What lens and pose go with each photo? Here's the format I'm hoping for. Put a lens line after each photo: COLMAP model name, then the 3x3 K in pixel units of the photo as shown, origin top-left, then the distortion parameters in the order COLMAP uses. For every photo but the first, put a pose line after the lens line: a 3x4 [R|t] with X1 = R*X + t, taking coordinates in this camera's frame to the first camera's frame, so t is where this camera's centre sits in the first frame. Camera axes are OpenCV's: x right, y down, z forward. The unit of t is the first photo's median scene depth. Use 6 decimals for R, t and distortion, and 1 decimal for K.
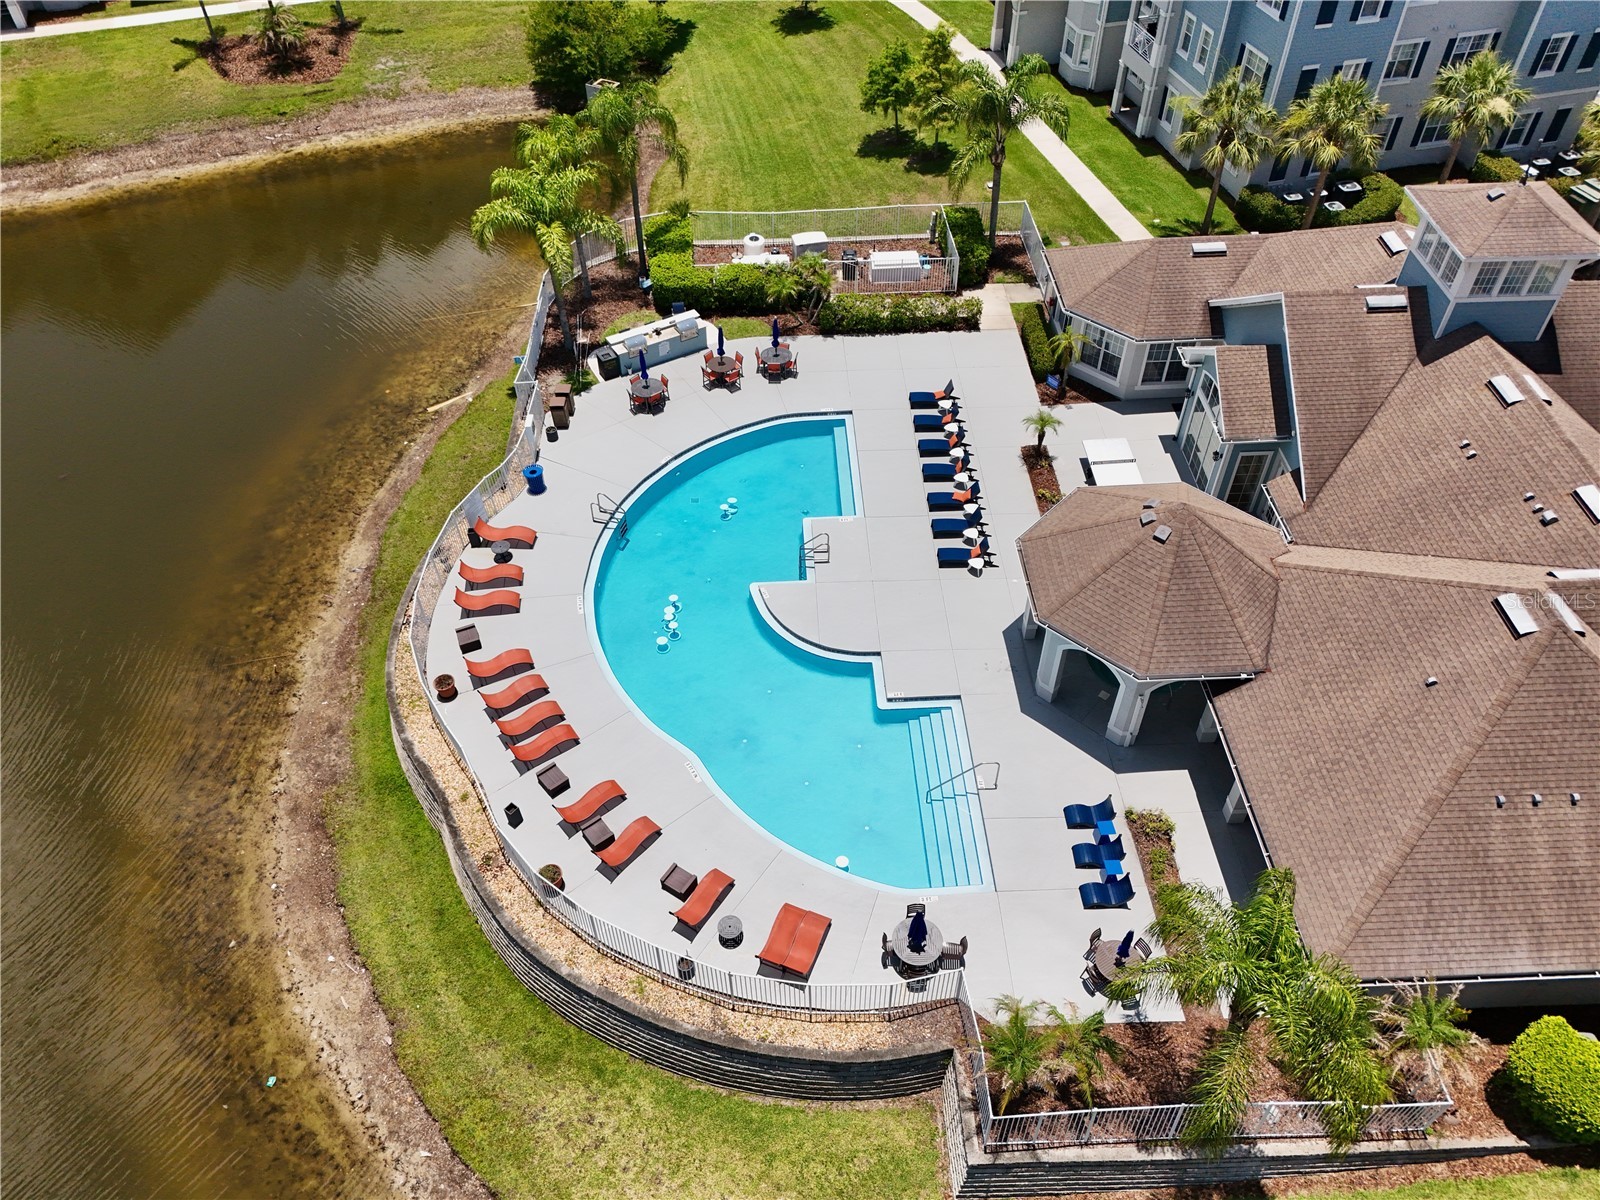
lens RADIAL K [[1179.9, 0, 803.8], [0, 1179.9, 610.2], [0, 0, 1]] dist [0.066309, -0.059767]
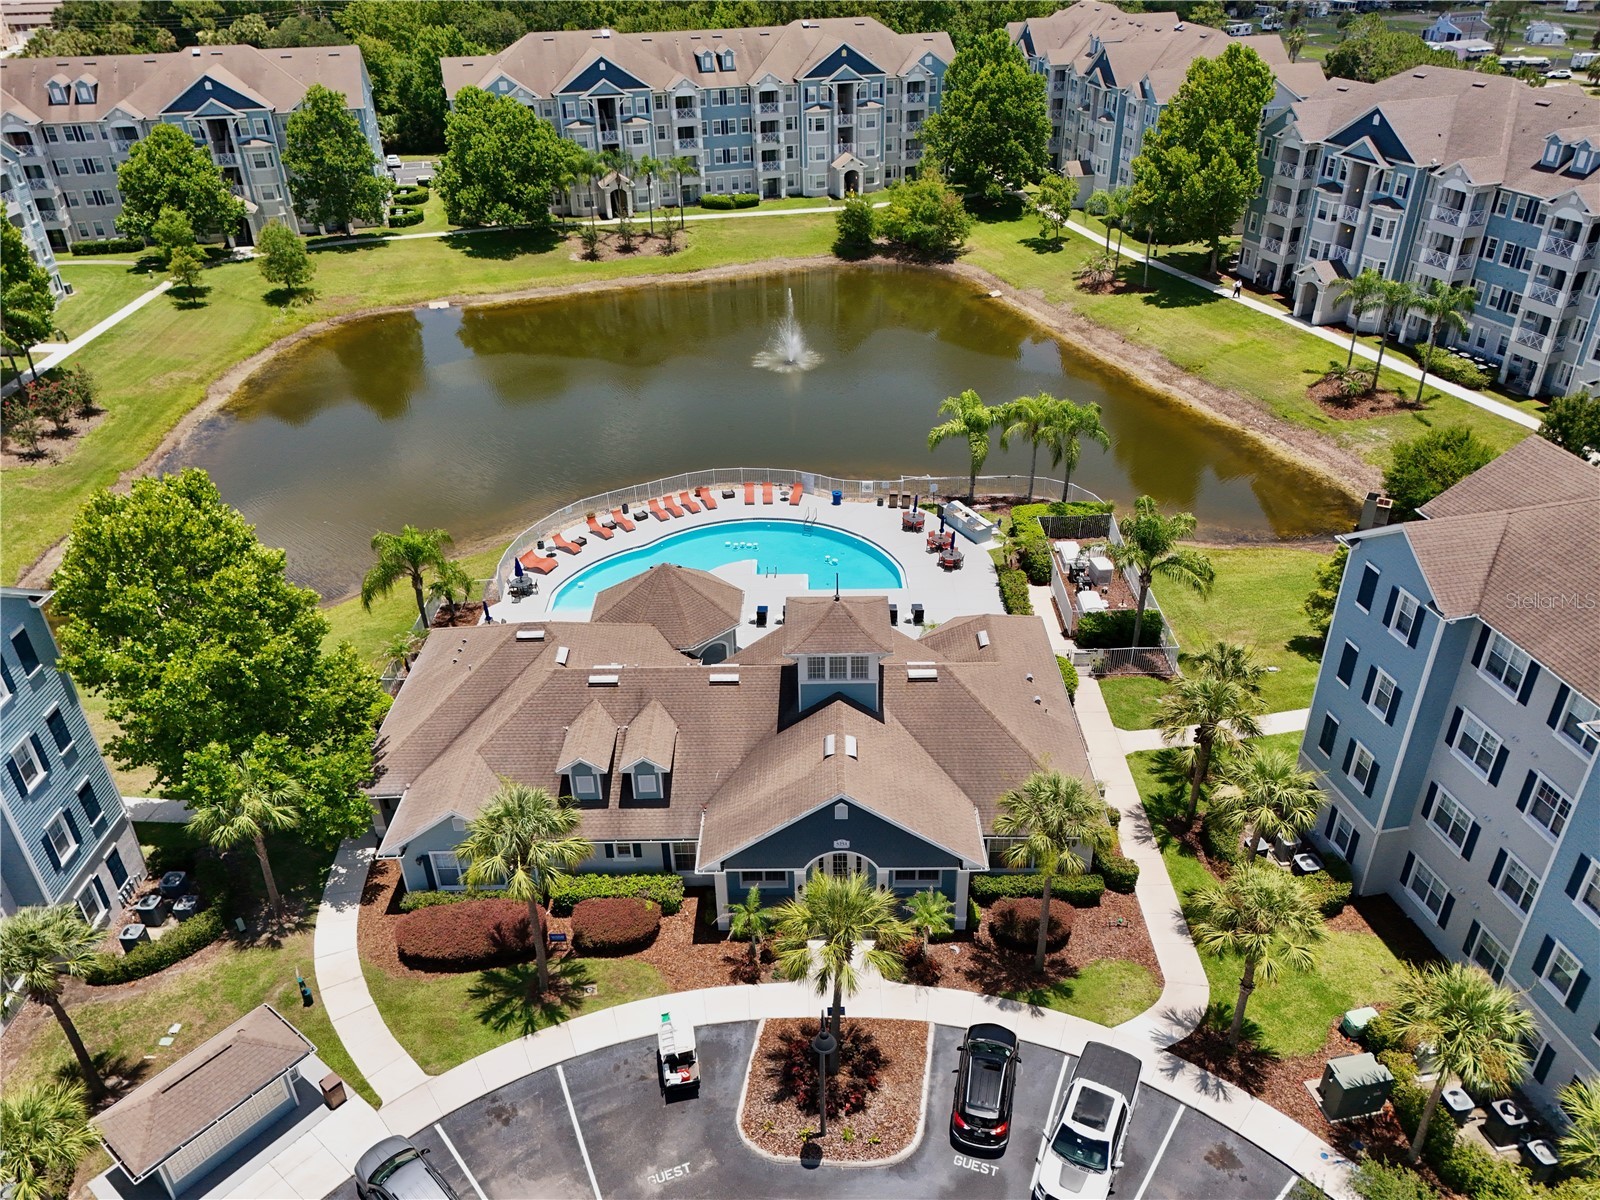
lens RADIAL K [[1179.9, 0, 803.8], [0, 1179.9, 610.2], [0, 0, 1]] dist [0.066309, -0.059767]
pose [[-0.053418, 0.523025, -0.850642, 1.574616], [-0.707441, 0.581385, 0.401895, -0.775466], [0.704751, 0.623247, 0.338953, 0.467892]]
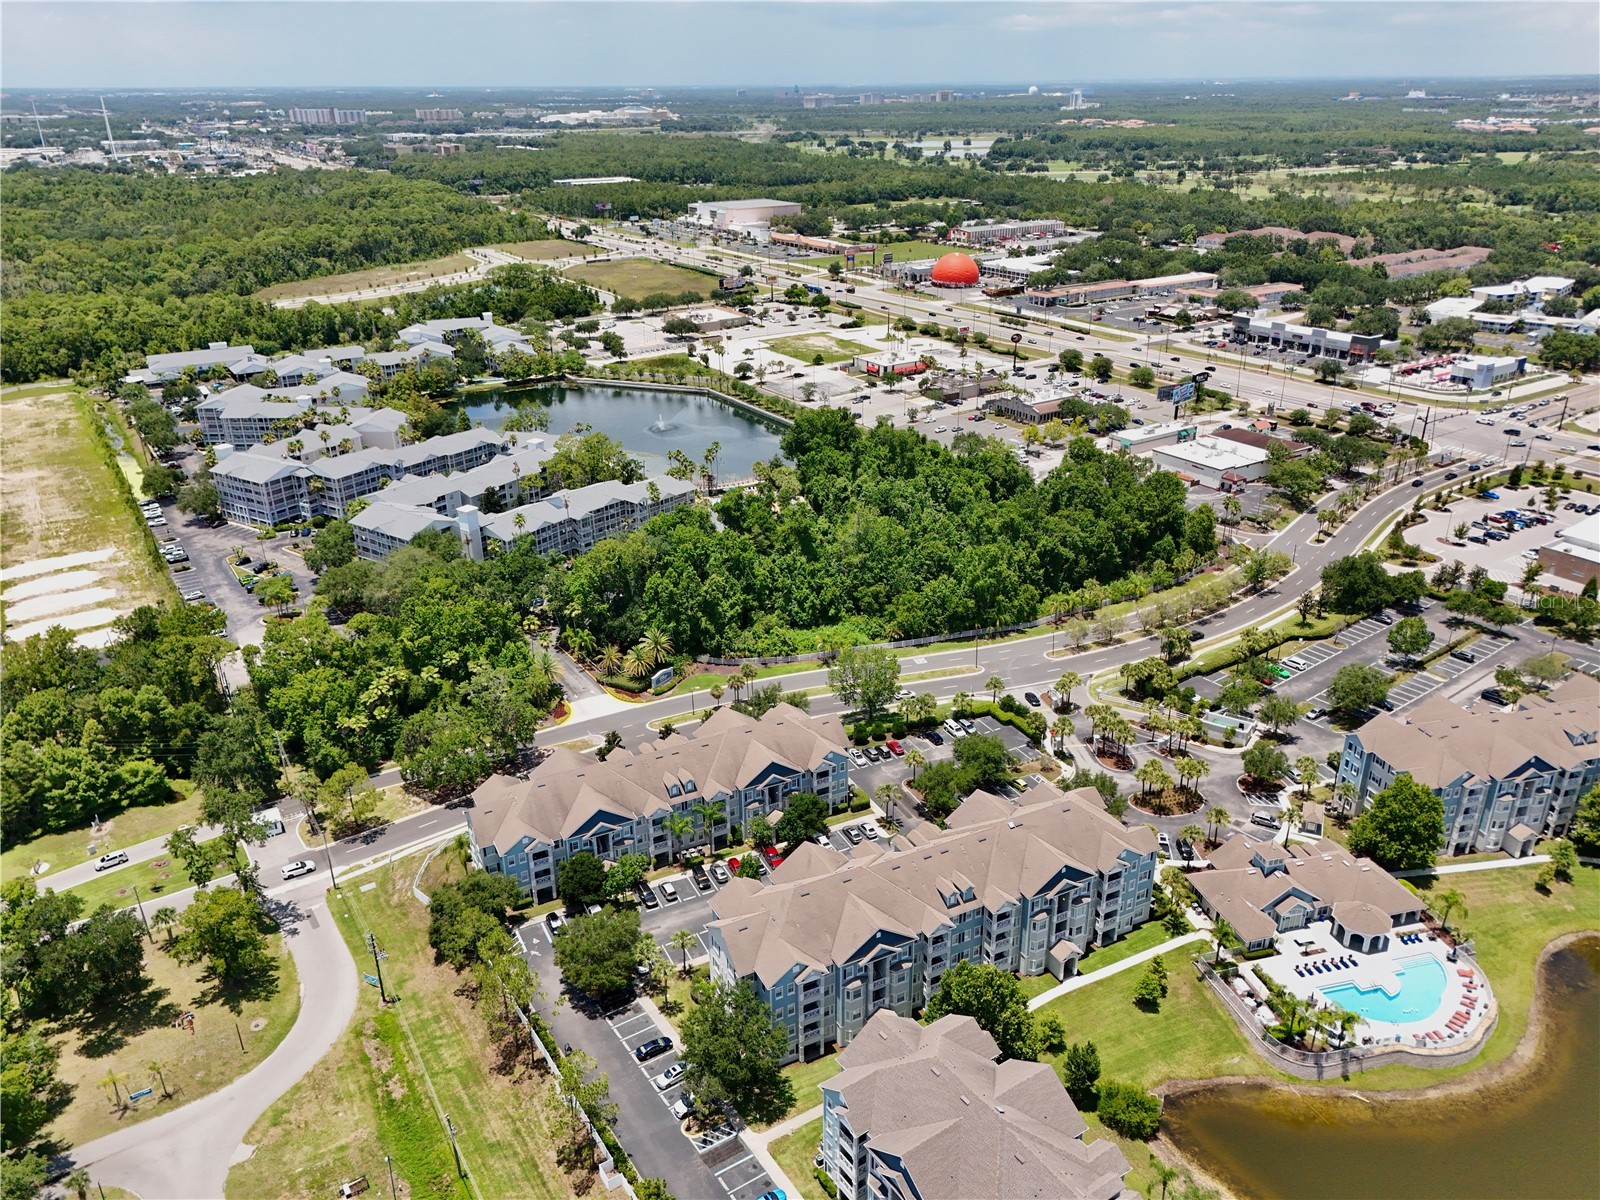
lens RADIAL K [[1179.9, 0, 803.8], [0, 1179.9, 610.2], [0, 0, 1]] dist [0.066309, -0.059767]
pose [[-0.210857, -0.393900, 0.894641, -2.912942], [0.710426, 0.566899, 0.417038, -4.109899], [-0.671442, 0.723511, 0.160302, 0.715534]]
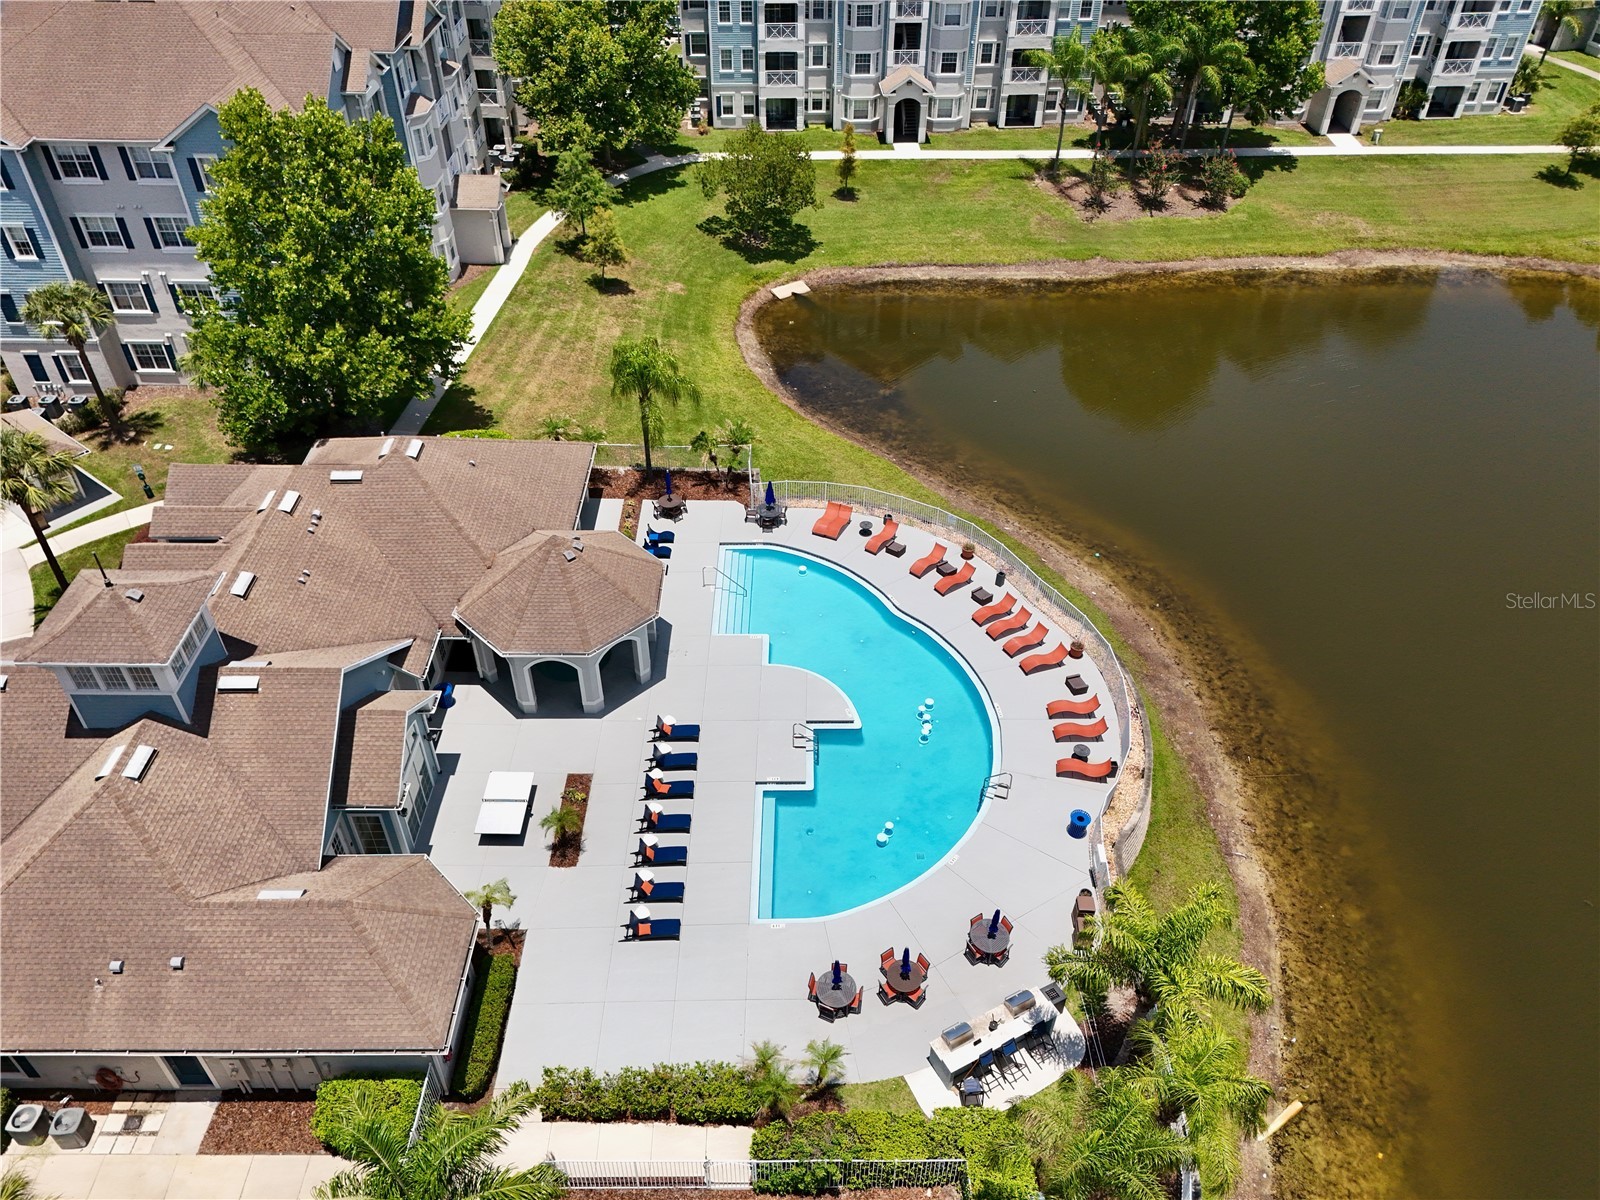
lens RADIAL K [[1179.9, 0, 803.8], [0, 1179.9, 610.2], [0, 0, 1]] dist [0.066309, -0.059767]
pose [[-0.998748, -0.034720, 0.036000, -0.026061], [0.033806, 0.061840, 0.997513, -1.211377], [-0.036859, 0.997482, -0.060589, 0.951237]]
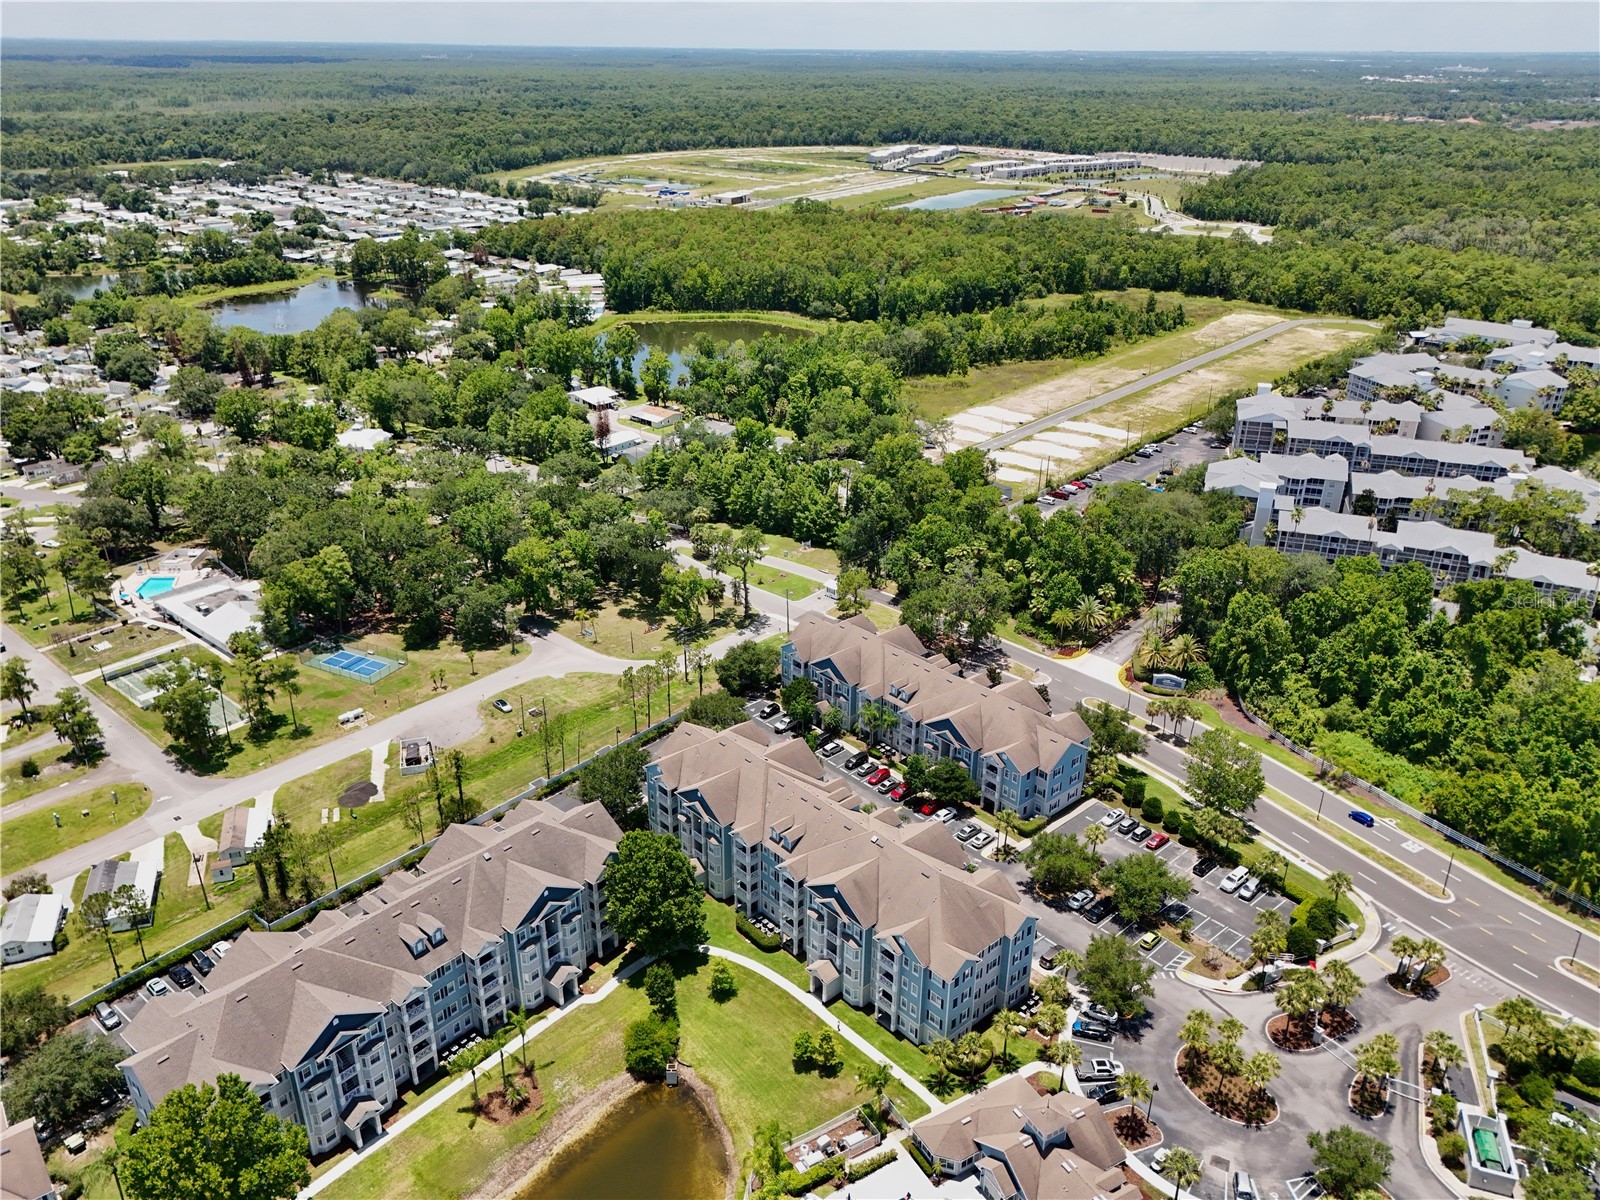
lens RADIAL K [[1179.9, 0, 803.8], [0, 1179.9, 610.2], [0, 0, 1]] dist [0.066309, -0.059767]
pose [[0.887531, -0.188636, 0.420363, -1.272684], [0.324545, 0.903551, -0.279760, -0.883455], [-0.327047, 0.384722, 0.863151, -2.407487]]
